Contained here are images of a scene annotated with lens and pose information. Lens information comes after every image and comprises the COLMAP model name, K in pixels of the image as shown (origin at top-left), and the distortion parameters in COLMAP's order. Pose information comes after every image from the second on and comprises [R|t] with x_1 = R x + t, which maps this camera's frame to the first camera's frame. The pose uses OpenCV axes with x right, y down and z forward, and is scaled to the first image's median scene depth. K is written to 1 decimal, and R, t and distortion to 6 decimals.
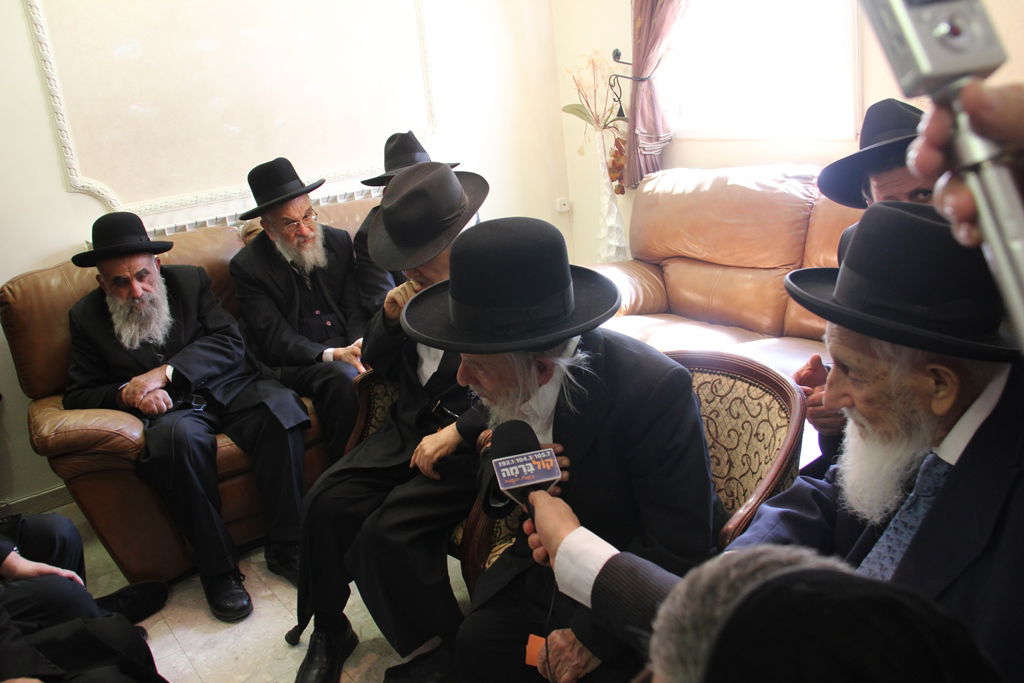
lens RADIAL K [[848.2, 0, 521.3], [0, 848.2, 348.9], [0, 0, 1]] dist [-0.176949, 0.107226]
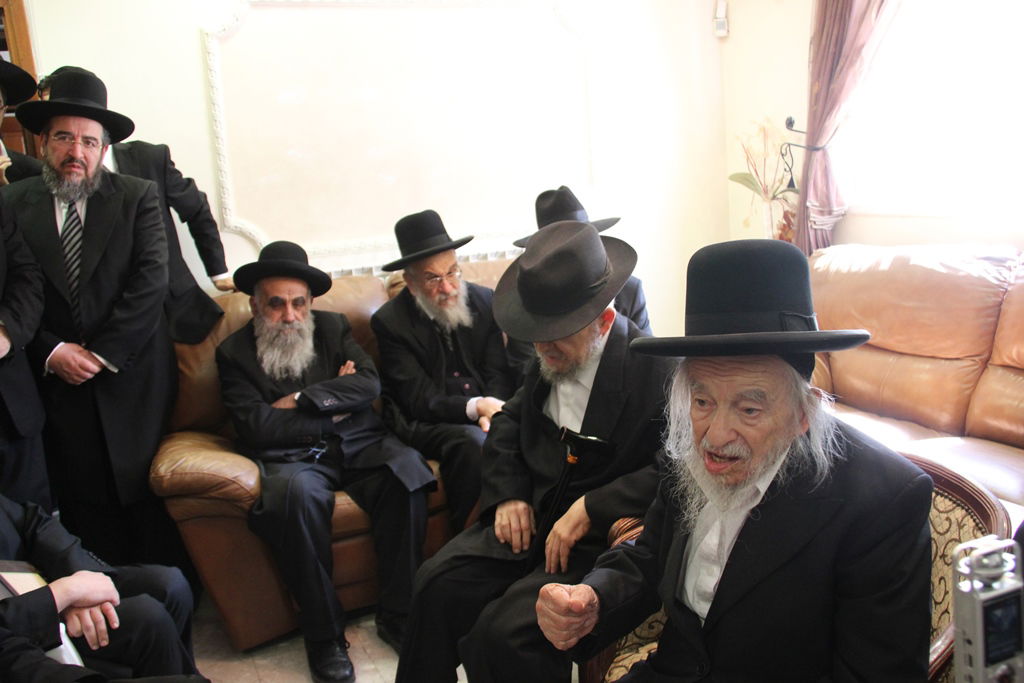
lens RADIAL K [[848.2, 0, 525.7], [0, 848.2, 340.8], [0, 0, 1]] dist [-0.176949, 0.107226]
pose [[0.982253, 0.067483, -0.174999, 0.000942], [-0.083521, 0.992792, -0.085956, -0.002925], [0.167937, 0.099046, 0.980809, 0.067306]]
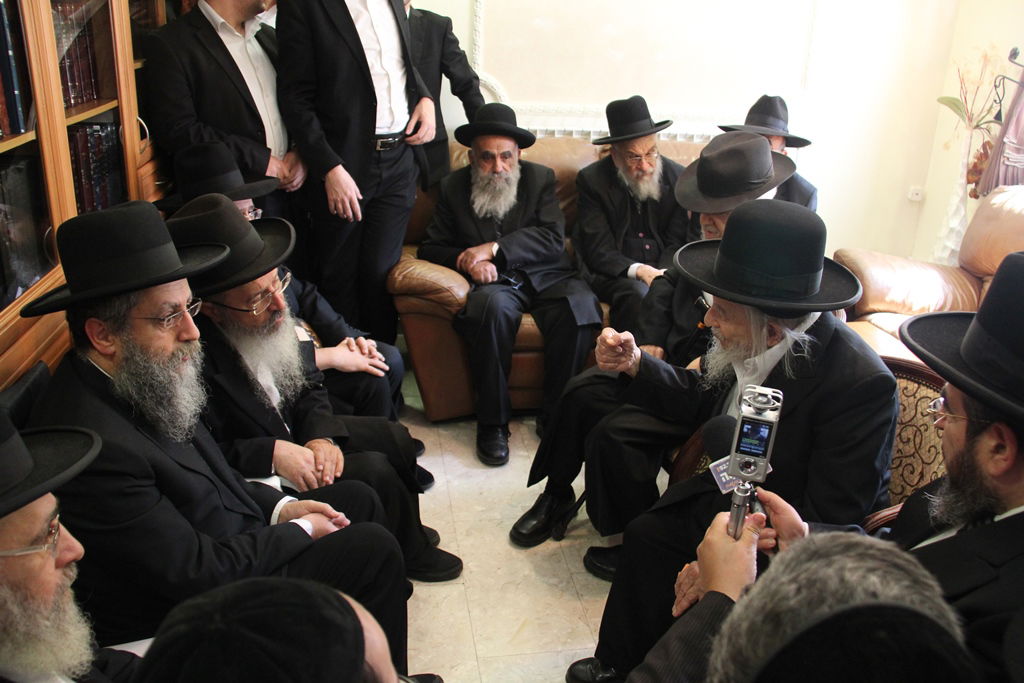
lens RADIAL K [[848.2, 0, 532.7], [0, 848.2, 353.9], [0, 0, 1]] dist [-0.176949, 0.107226]
pose [[0.879044, 0.302399, -0.368561, 0.091035], [-0.264770, 0.952563, 0.150069, -0.022372], [0.396458, -0.034333, 0.917411, -0.094072]]
